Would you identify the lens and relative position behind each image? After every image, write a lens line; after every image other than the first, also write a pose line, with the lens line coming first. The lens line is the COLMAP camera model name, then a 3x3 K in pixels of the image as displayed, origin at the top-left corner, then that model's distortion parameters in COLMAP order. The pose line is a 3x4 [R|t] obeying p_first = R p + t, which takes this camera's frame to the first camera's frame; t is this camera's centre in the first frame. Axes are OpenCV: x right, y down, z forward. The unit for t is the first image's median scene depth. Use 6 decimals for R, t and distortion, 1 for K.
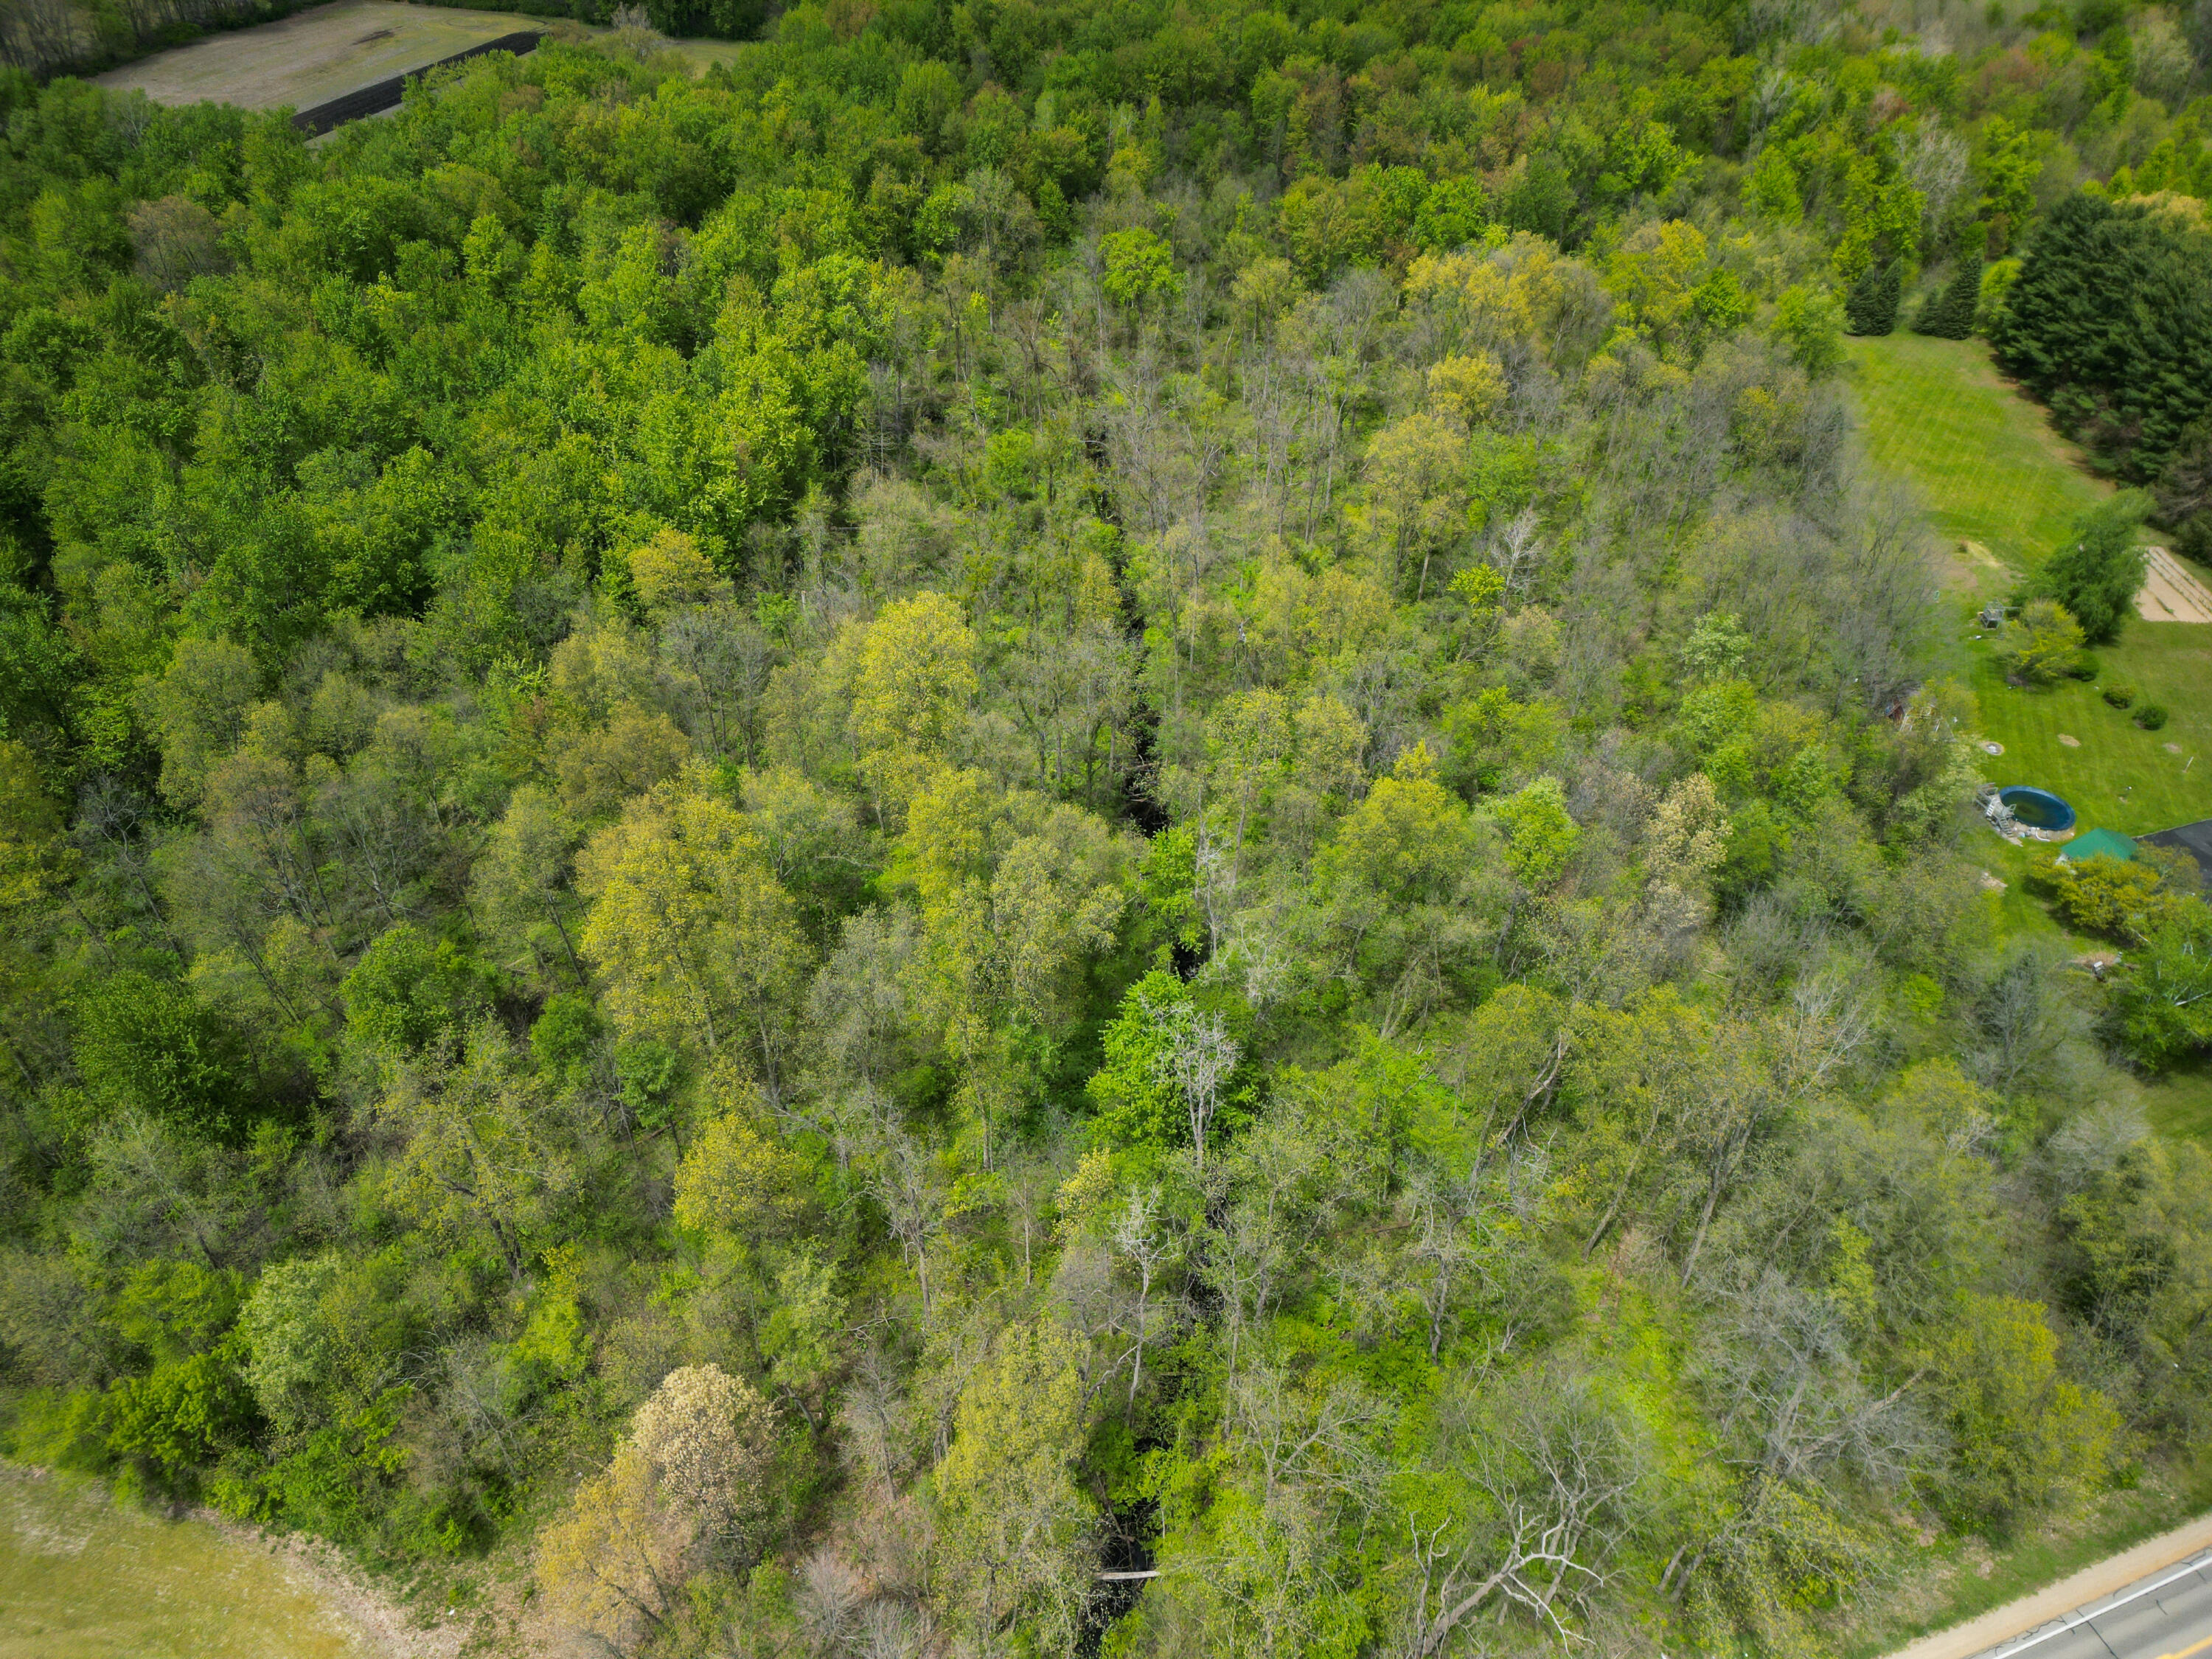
lens RADIAL K [[1540.5, 0, 1106.0], [0, 1540.5, 829.5], [0, 0, 1]] dist [0.063691, -0.065490]
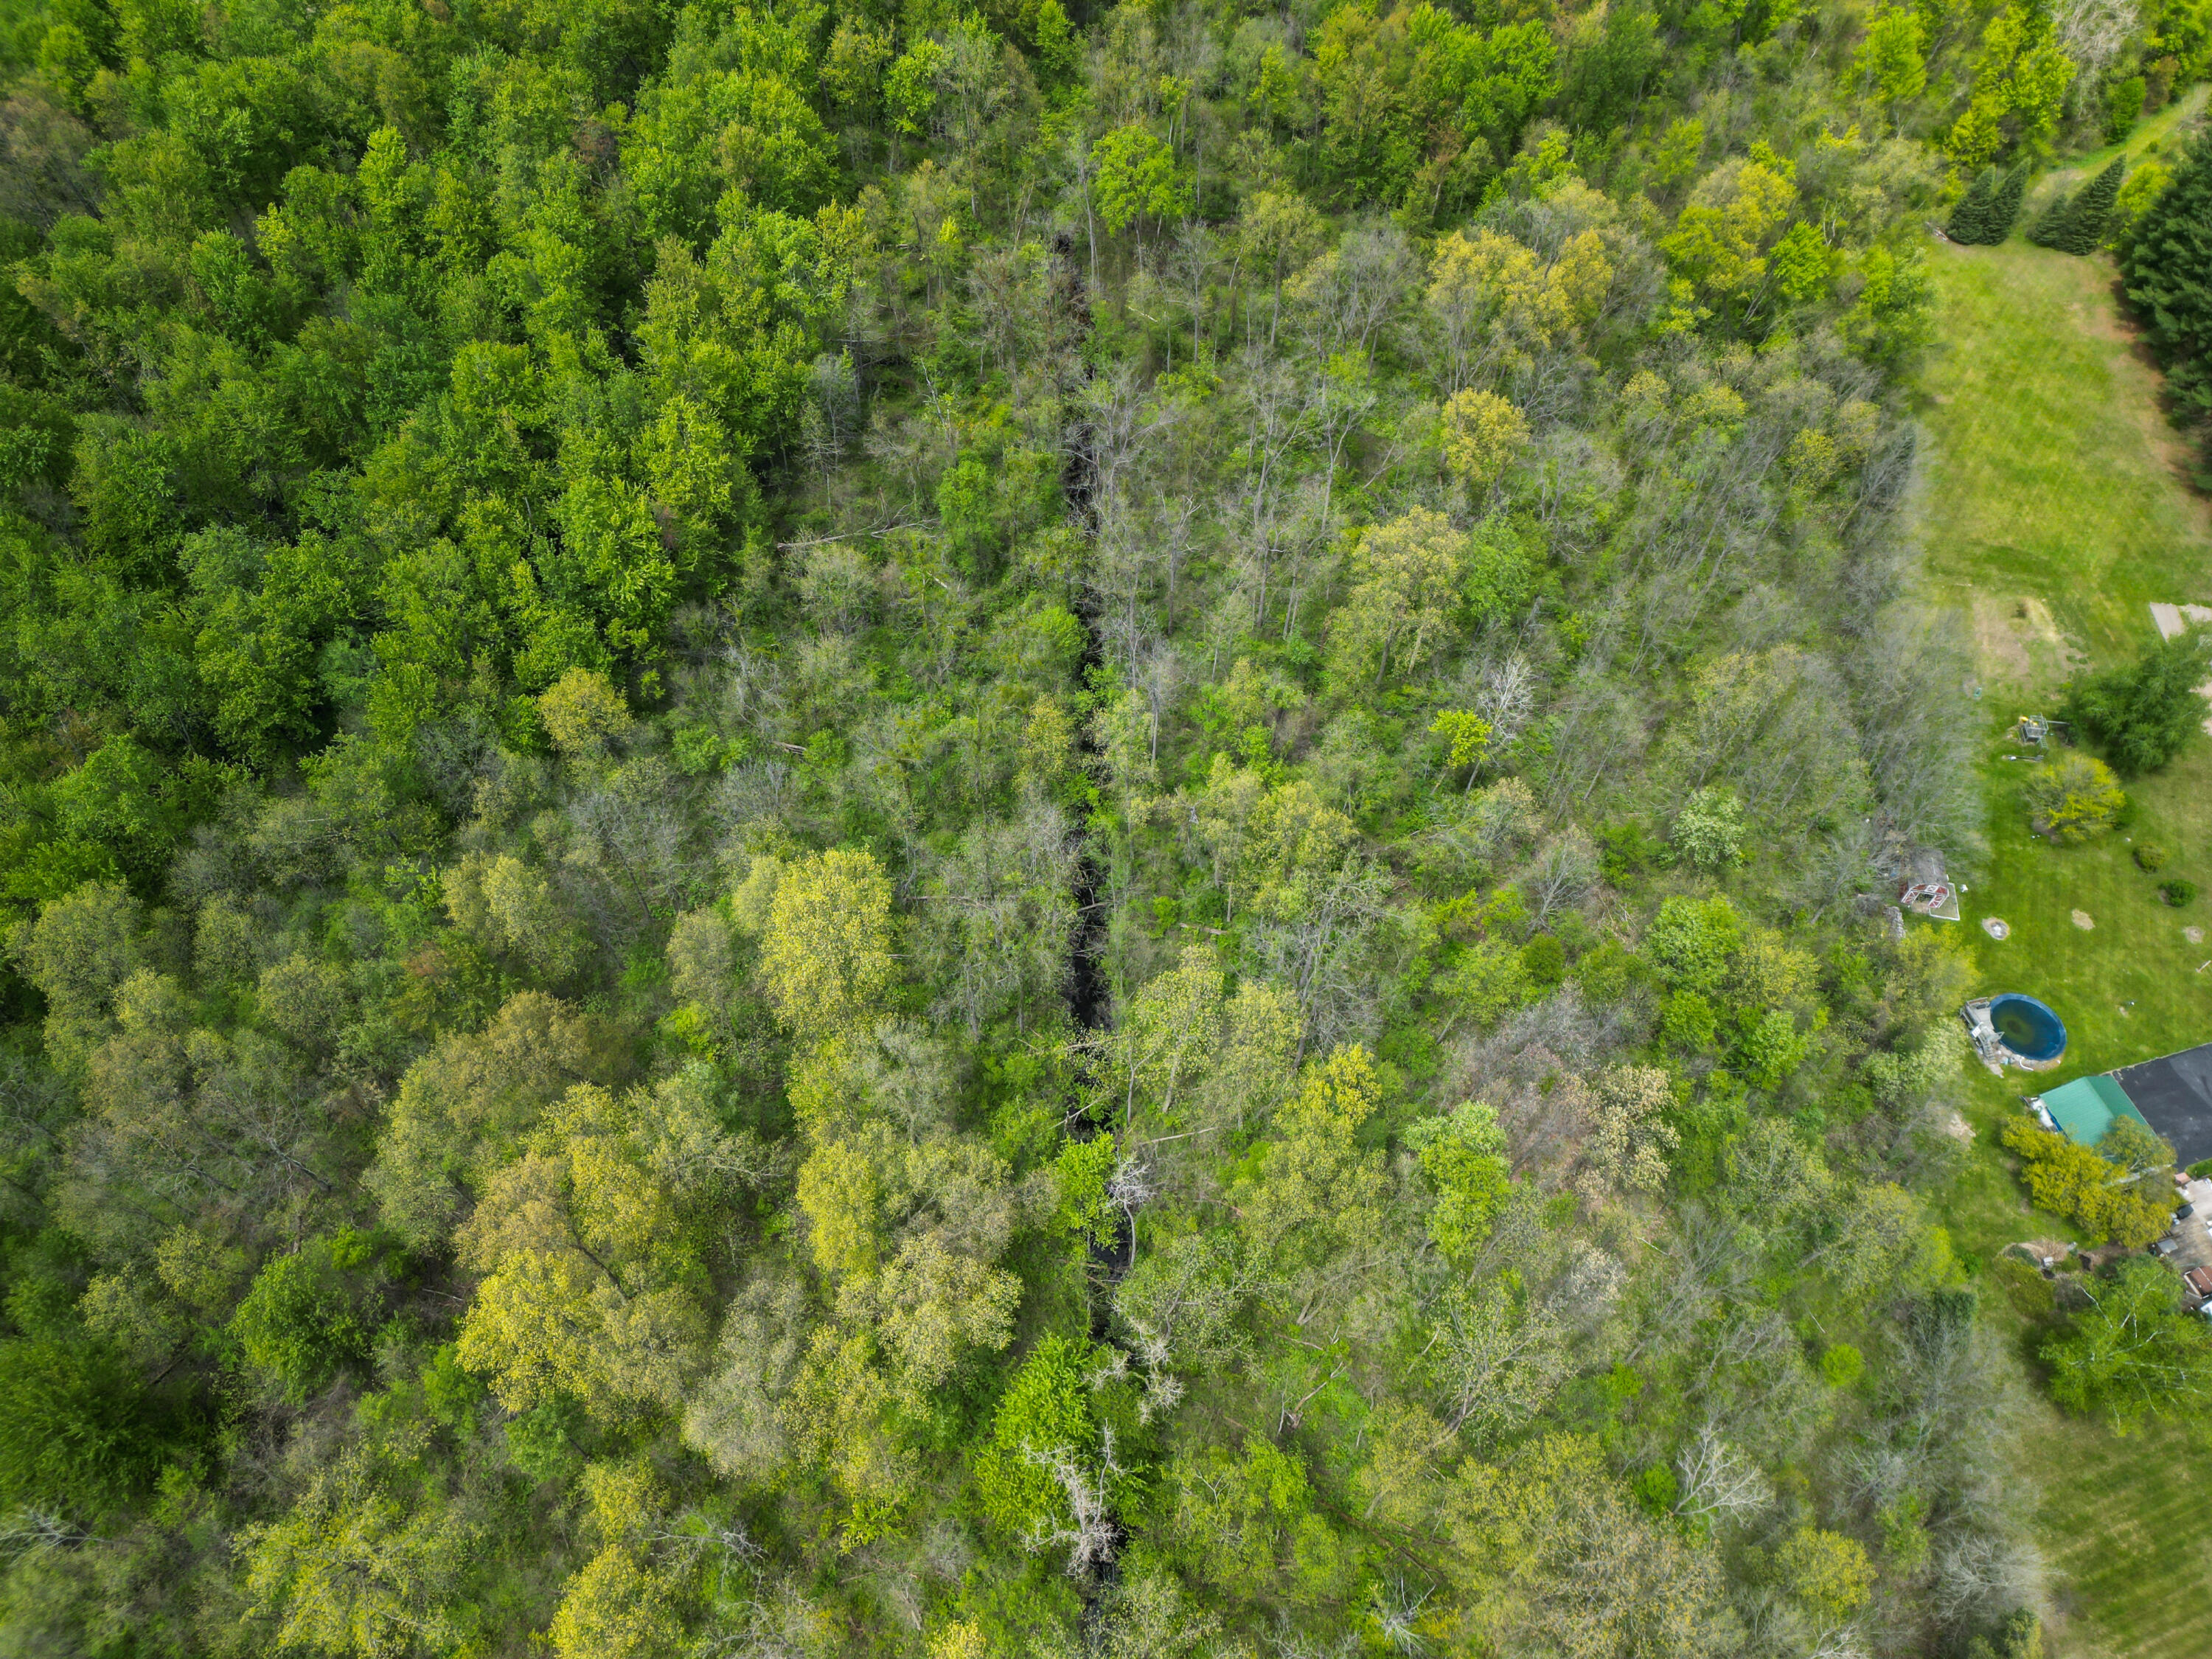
lens RADIAL K [[1551.0, 0, 1106.0], [0, 1551.0, 829.5], [0, 0, 1]] dist [0.066171, -0.057788]
pose [[0.999167, 0.035516, -0.020085, 0.040392], [-0.029480, 0.968714, 0.246424, -0.260994], [0.028209, -0.245626, 0.968954, 0.067324]]
